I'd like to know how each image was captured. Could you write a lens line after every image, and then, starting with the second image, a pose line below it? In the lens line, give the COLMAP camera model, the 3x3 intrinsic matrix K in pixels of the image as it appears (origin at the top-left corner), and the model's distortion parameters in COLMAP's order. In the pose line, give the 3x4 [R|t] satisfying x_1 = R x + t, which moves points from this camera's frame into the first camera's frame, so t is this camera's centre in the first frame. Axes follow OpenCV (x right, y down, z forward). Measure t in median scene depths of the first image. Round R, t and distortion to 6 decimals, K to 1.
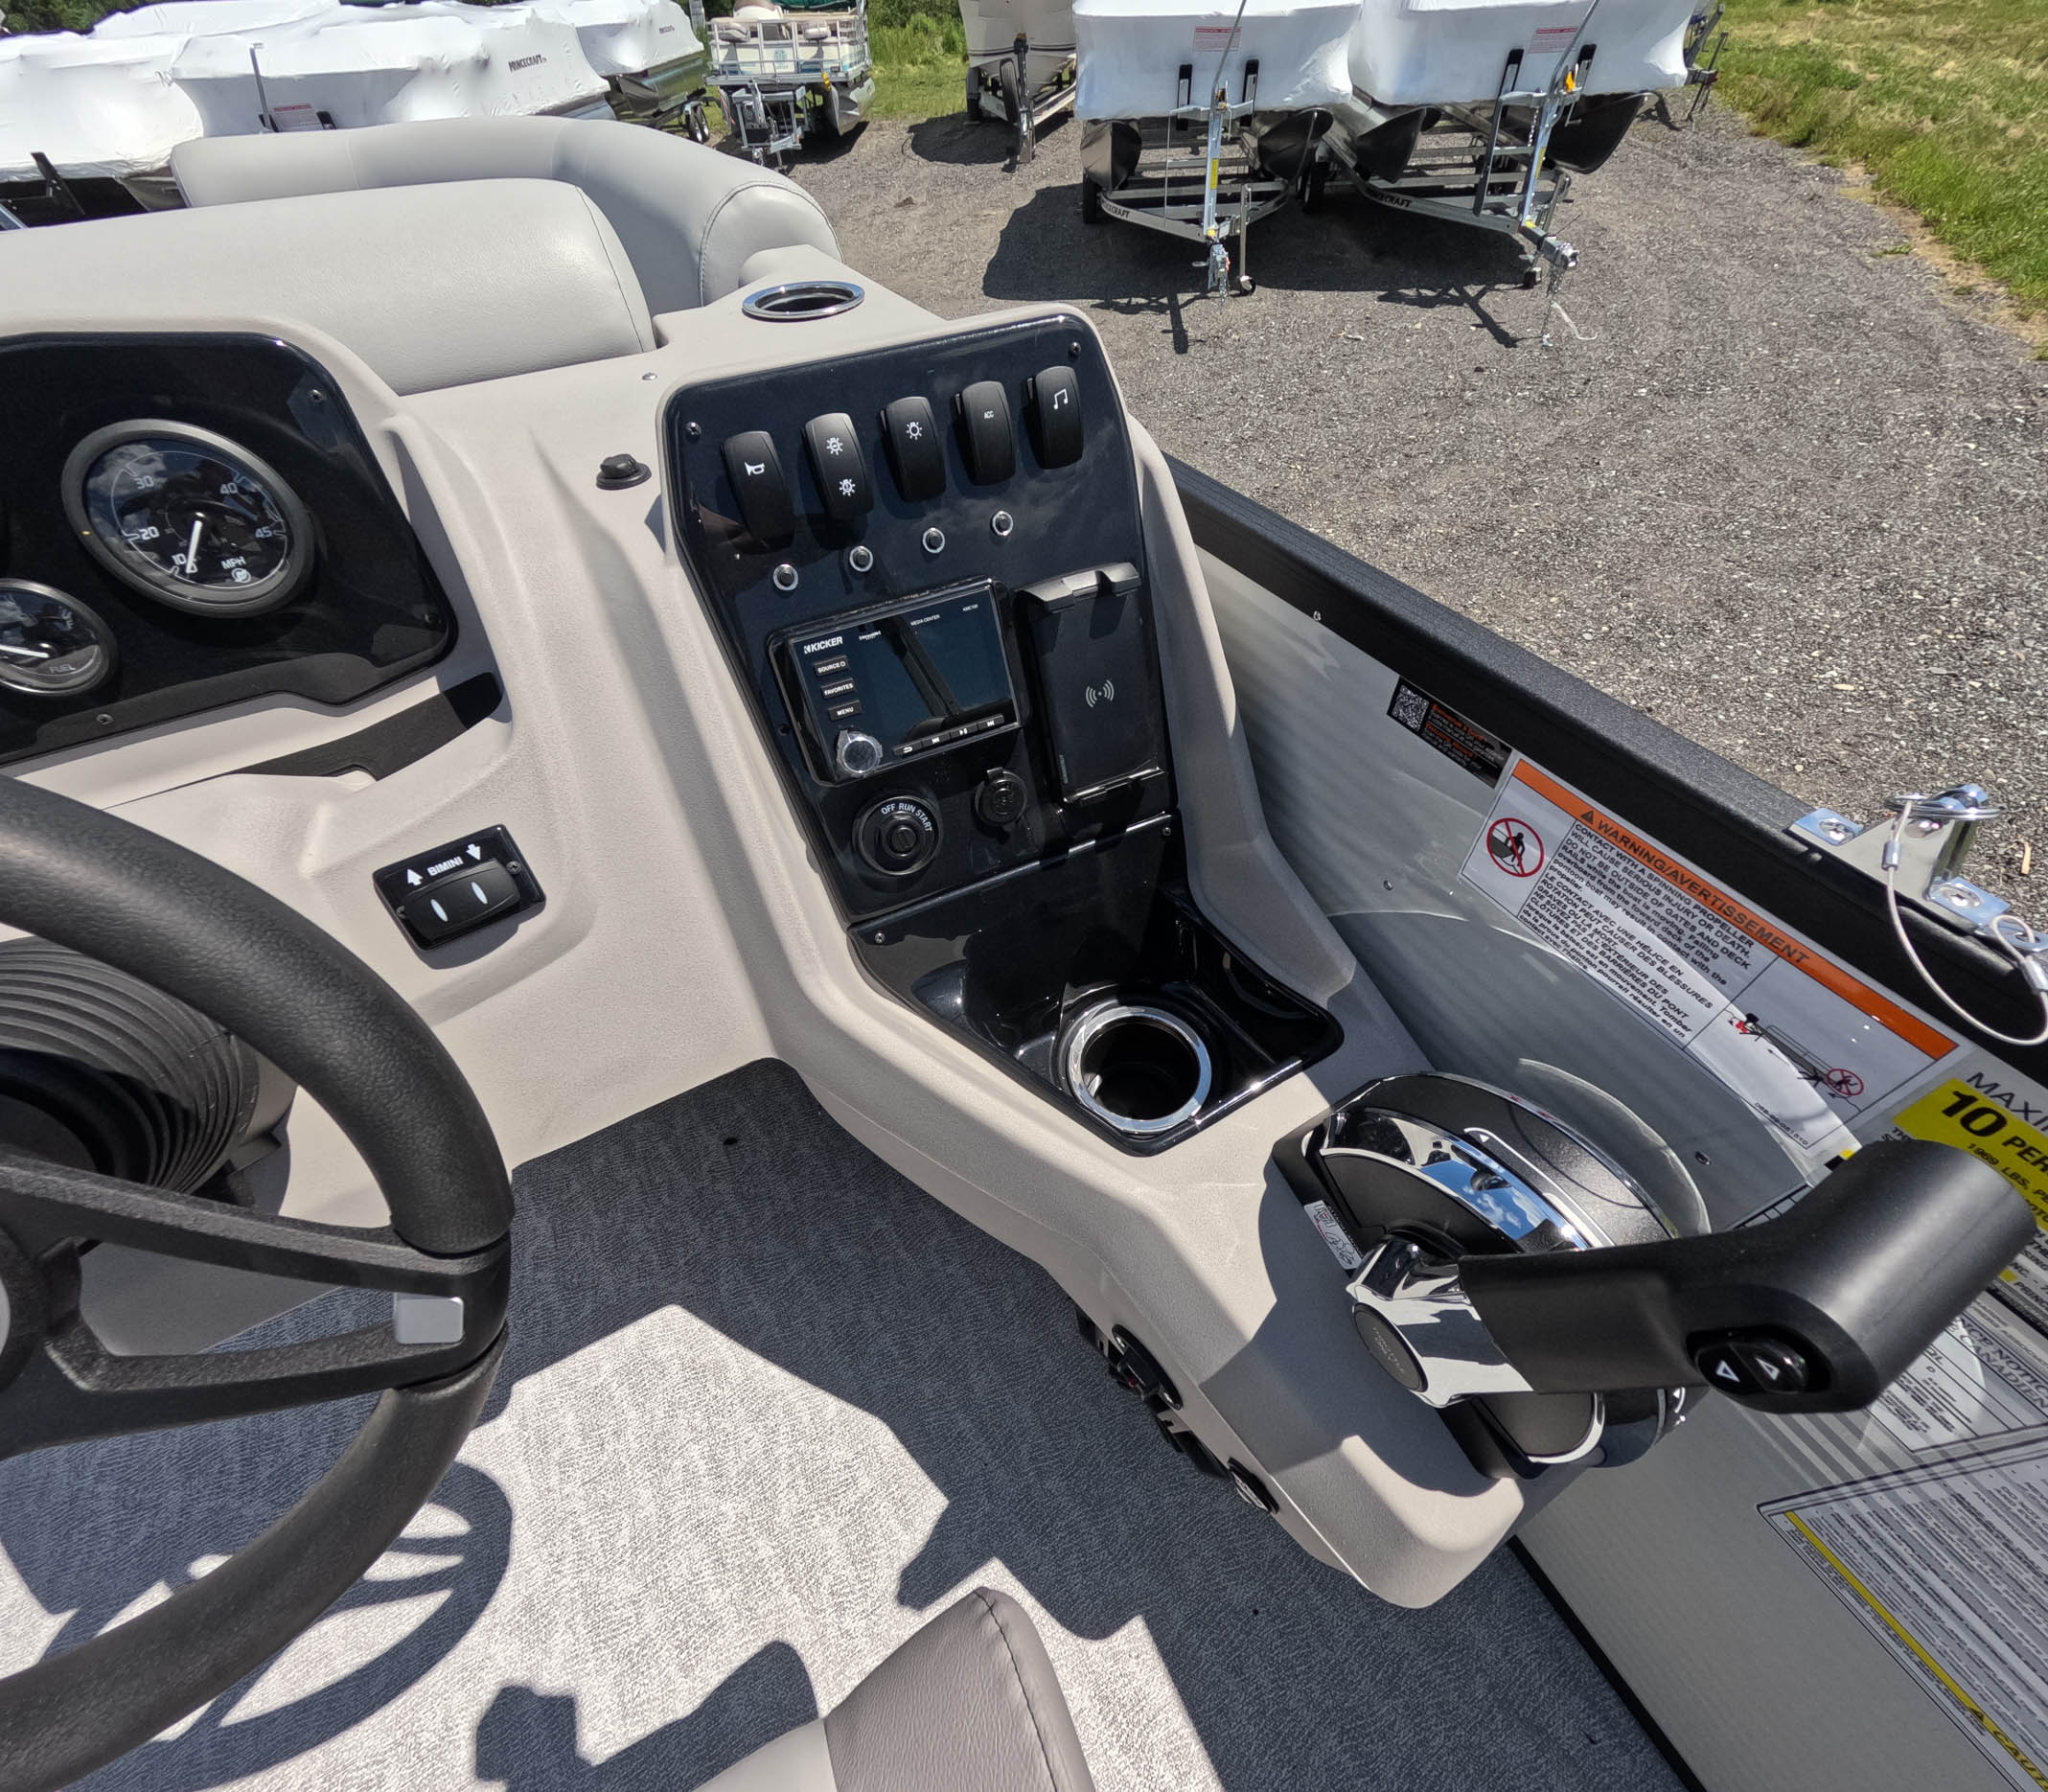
lens RADIAL K [[835.4, 0, 1025.1], [0, 835.4, 896.9], [0, 0, 1]] dist [0.001975, 0.000227]
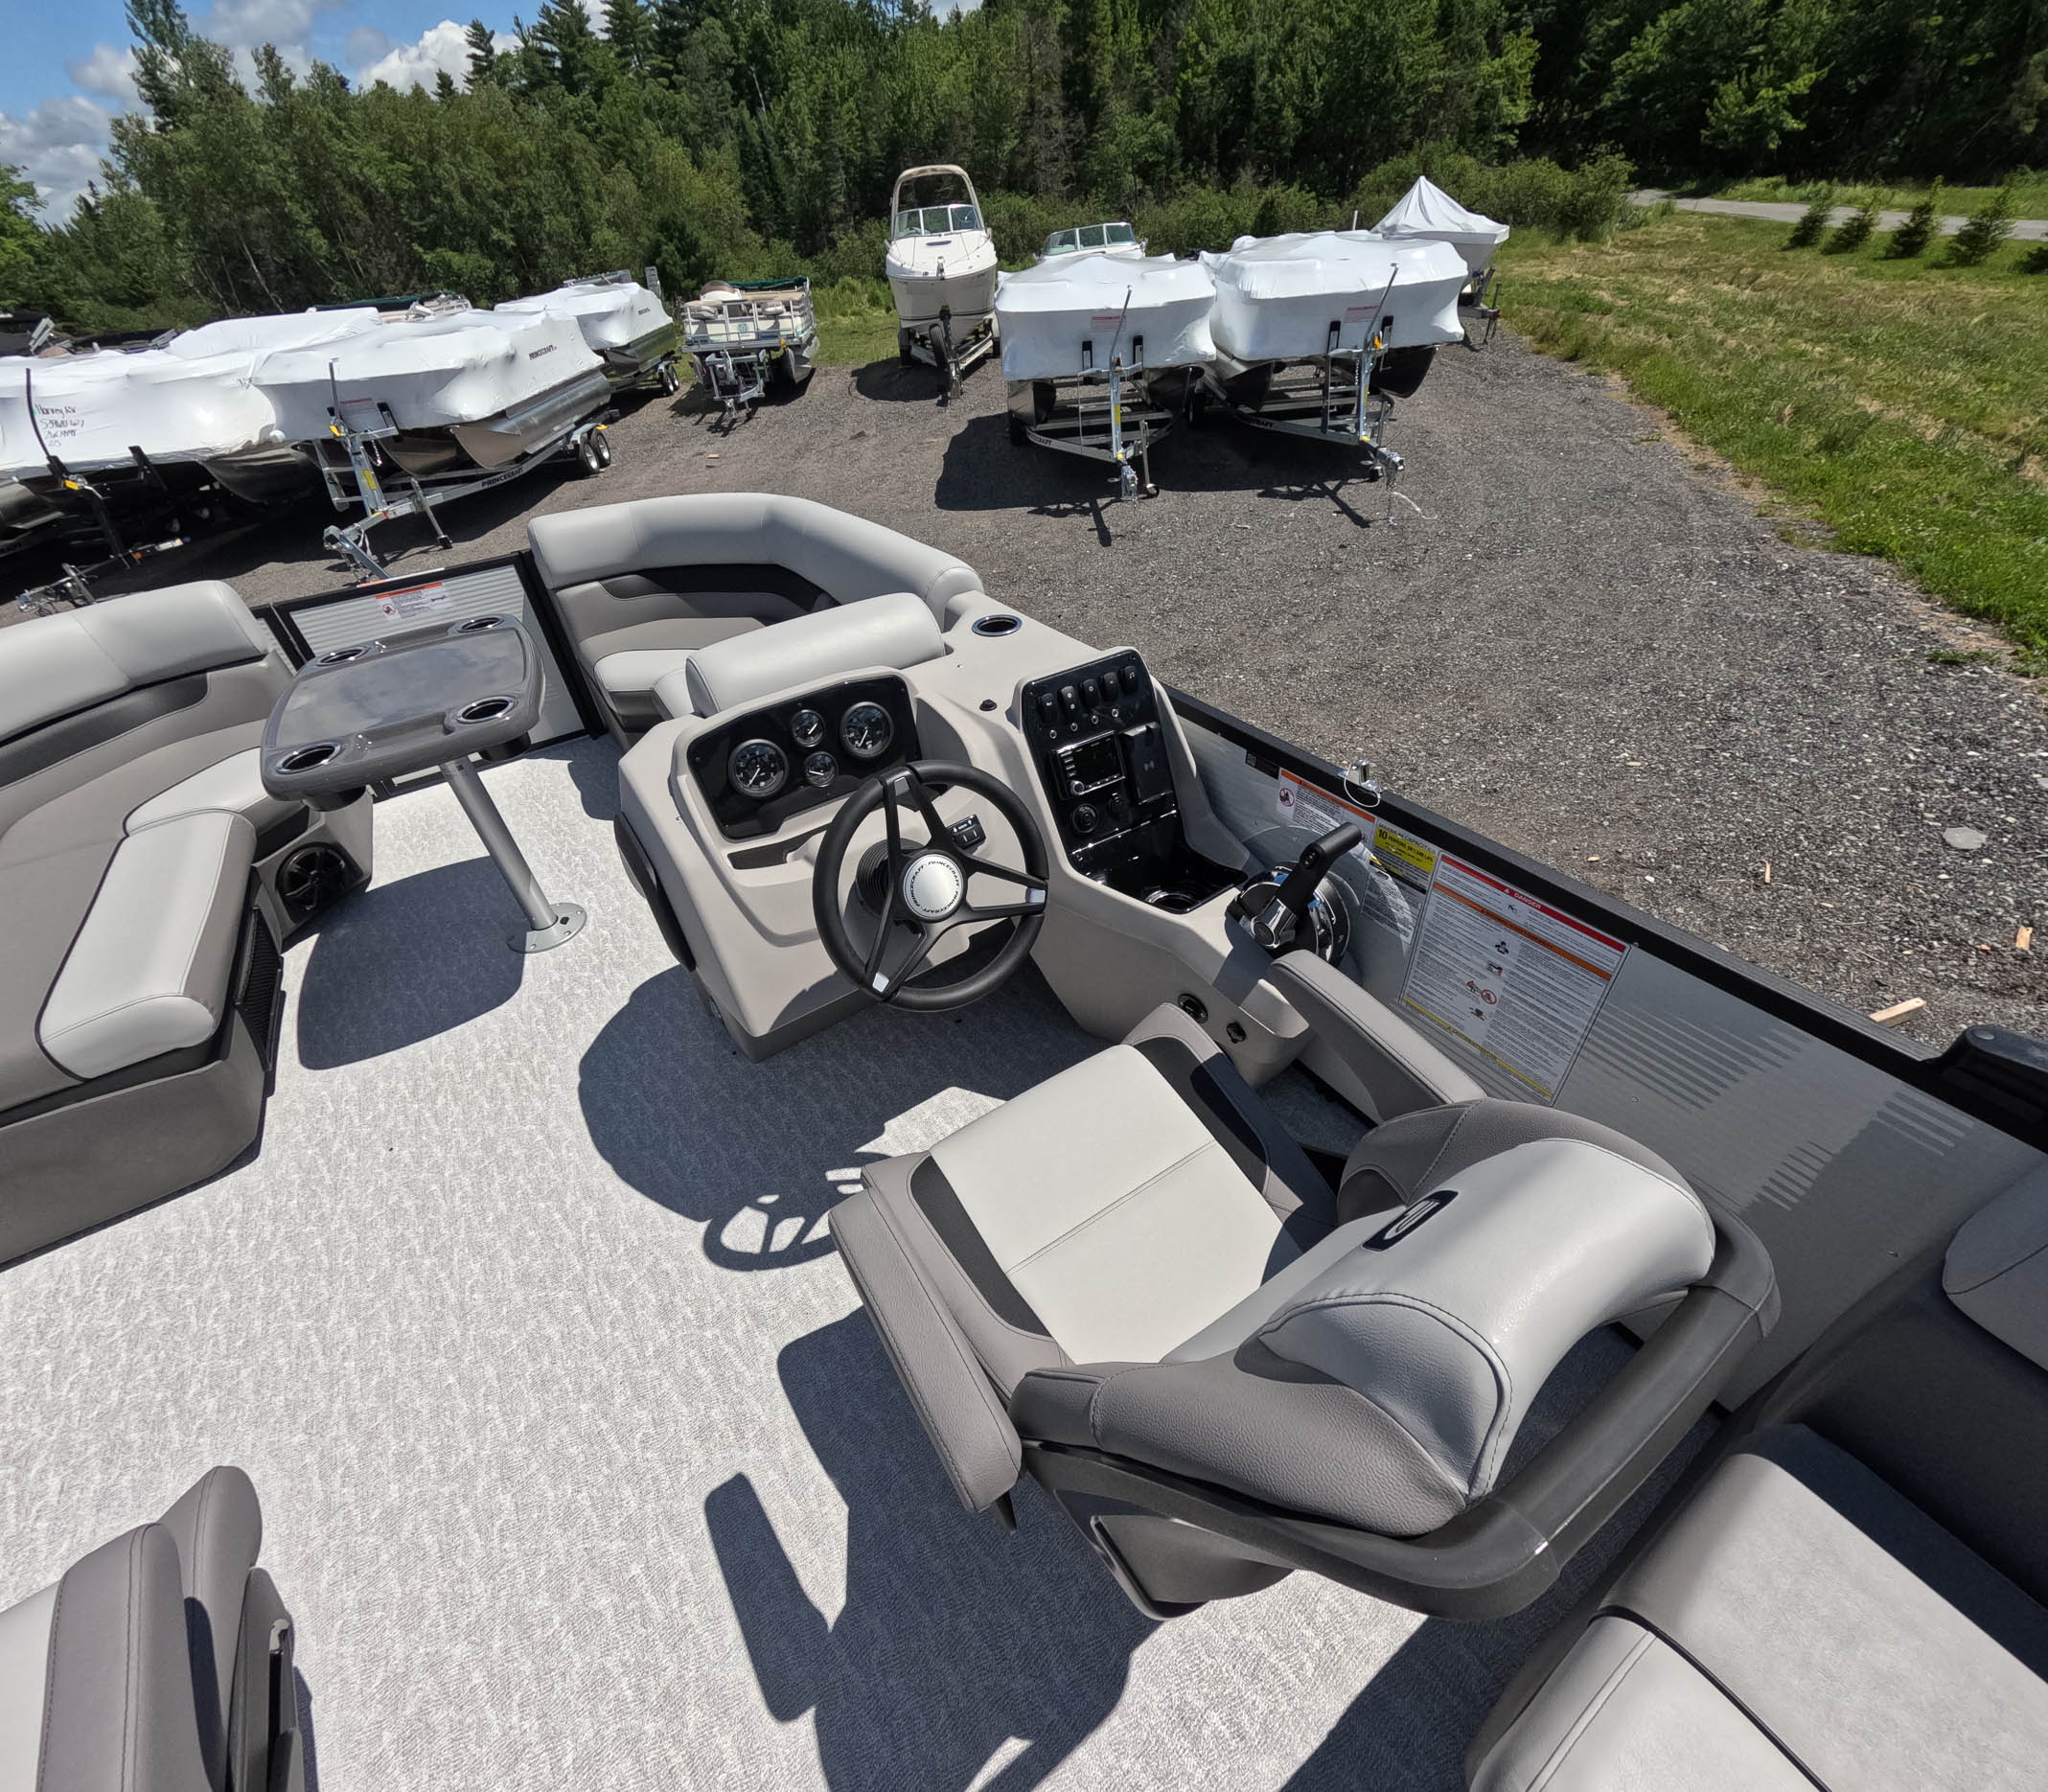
lens RADIAL K [[835.4, 0, 1023.3], [0, 835.4, 895.5], [0, 0, 1]] dist [0.001975, 0.000227]
pose [[0.995612, -0.079322, 0.049652, -0.034044], [0.086378, 0.983086, -0.161498, 0.040812], [-0.036002, 0.165078, 0.985623, -0.114206]]
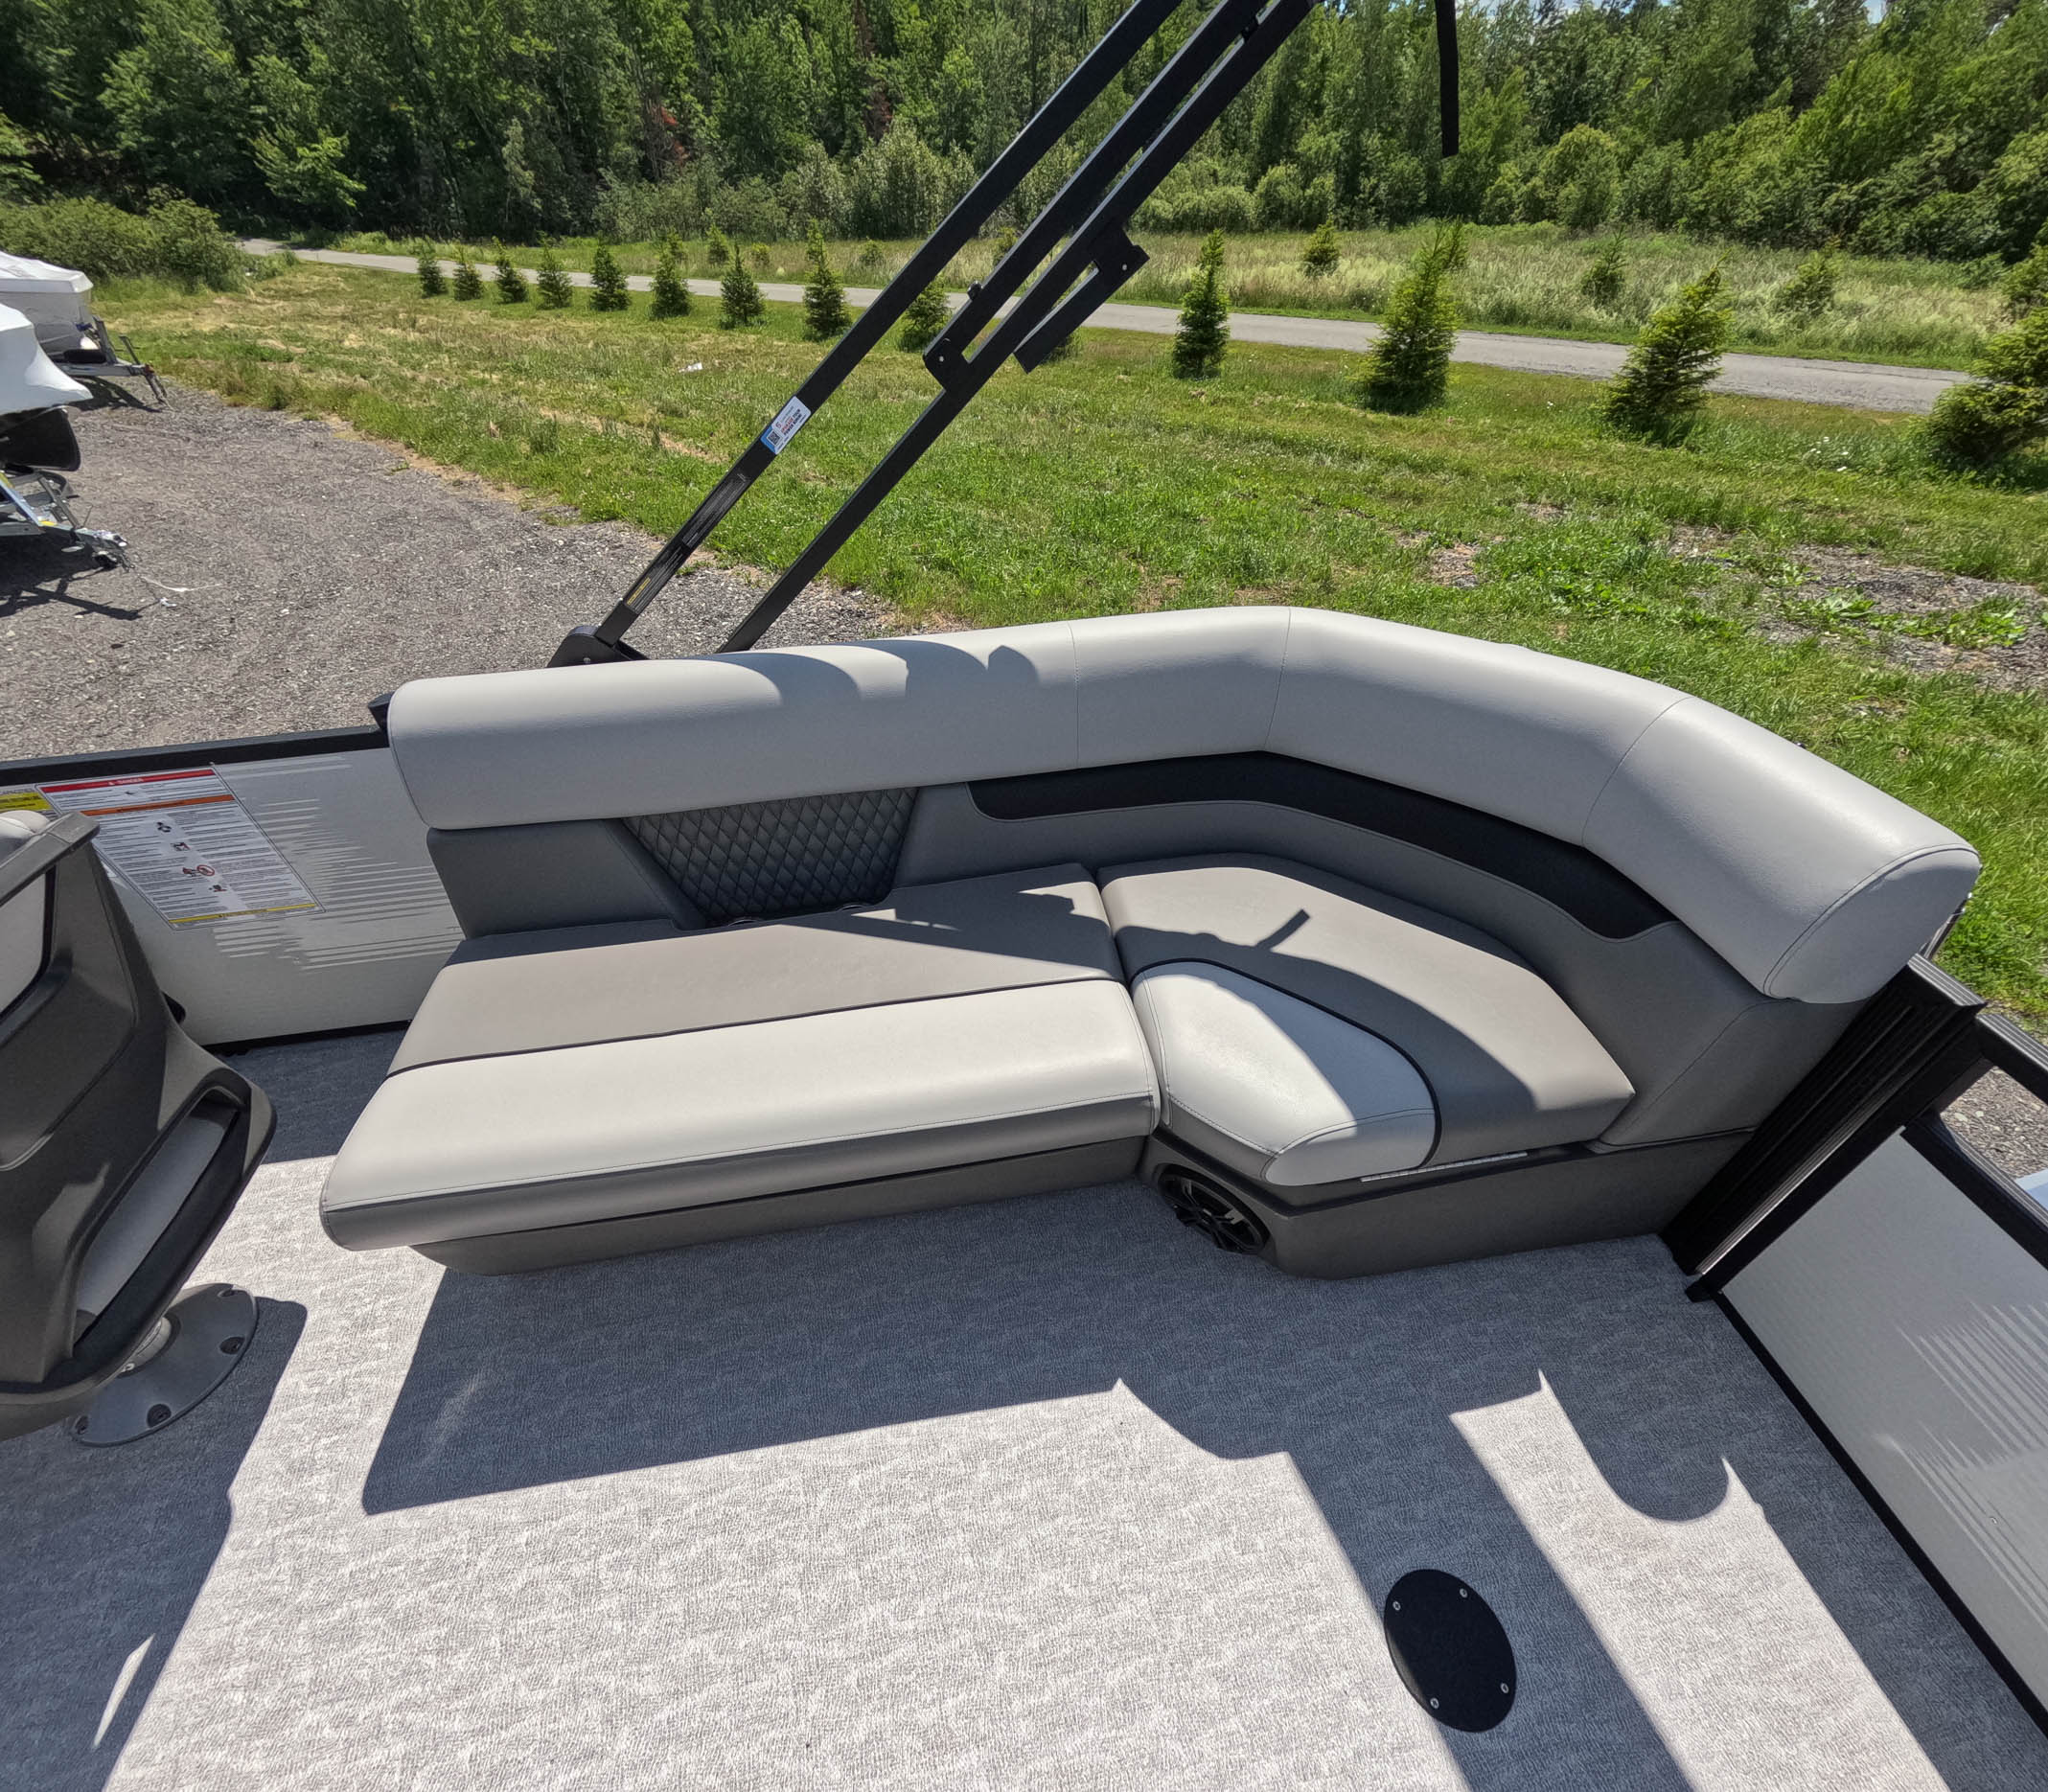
lens RADIAL K [[835.4, 0, 1026.6], [0, 835.4, 896.9], [0, 0, 1]] dist [0.001975, 0.000227]
pose [[0.338574, -0.584871, 0.737084, -0.020047], [0.708246, 0.674135, 0.209594, 0.133770], [-0.619480, 0.451074, 0.642477, -0.188019]]
